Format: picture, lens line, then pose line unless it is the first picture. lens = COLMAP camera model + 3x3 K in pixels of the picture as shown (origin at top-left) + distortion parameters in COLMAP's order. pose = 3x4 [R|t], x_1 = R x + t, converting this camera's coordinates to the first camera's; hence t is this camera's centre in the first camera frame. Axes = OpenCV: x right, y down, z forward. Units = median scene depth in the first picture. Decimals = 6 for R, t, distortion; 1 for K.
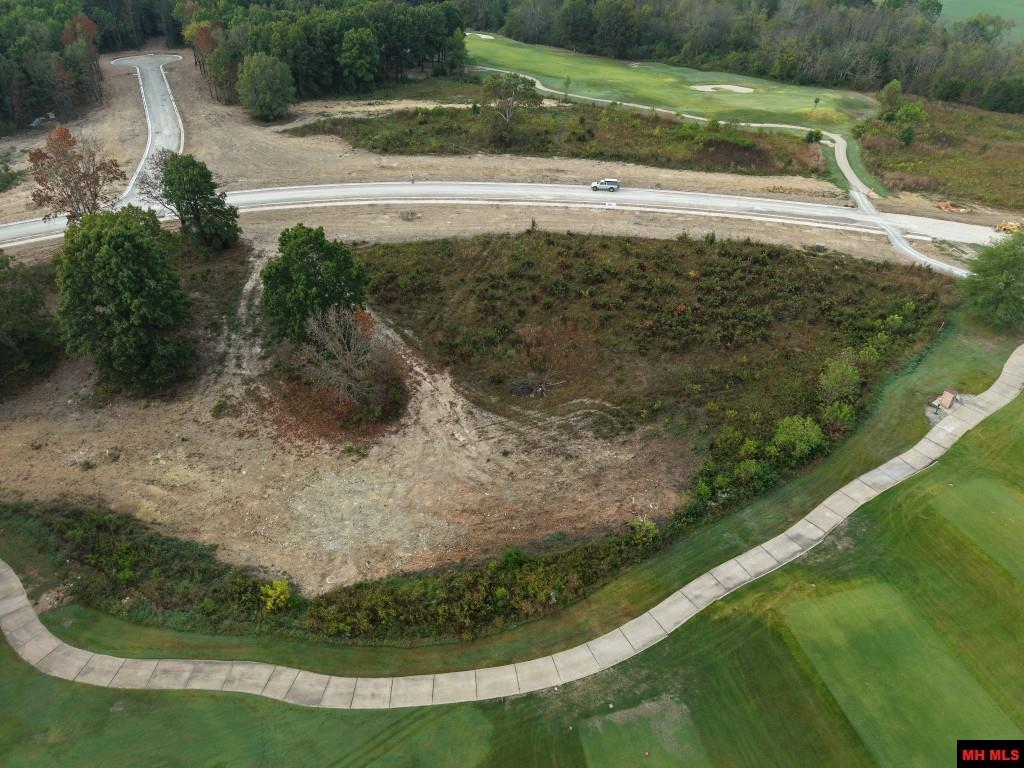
lens RADIAL K [[683.5, 0, 512.0], [0, 683.5, 384.0], [0, 0, 1]] dist [0.040792, -0.046733]
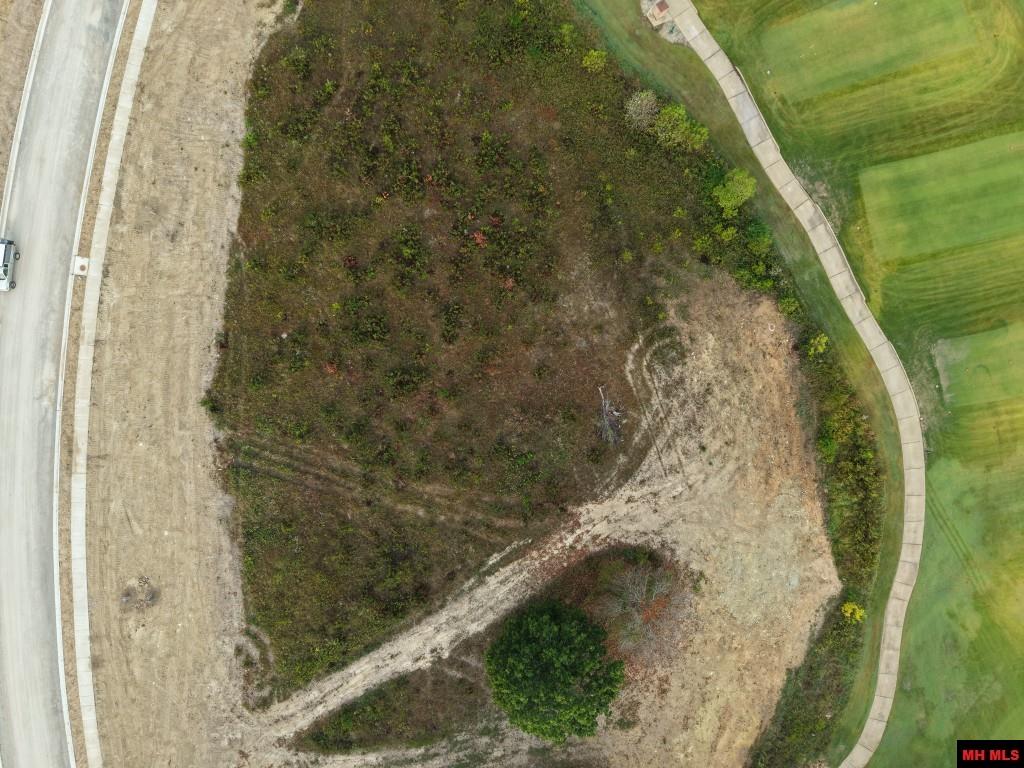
lens RADIAL K [[683.5, 0, 512.0], [0, 683.5, 384.0], [0, 0, 1]] dist [0.040792, -0.046733]
pose [[0.020720, -0.999406, -0.027531, 0.108727], [0.551134, -0.011558, 0.834336, -0.909125], [-0.834159, -0.032461, 0.550568, 0.588707]]
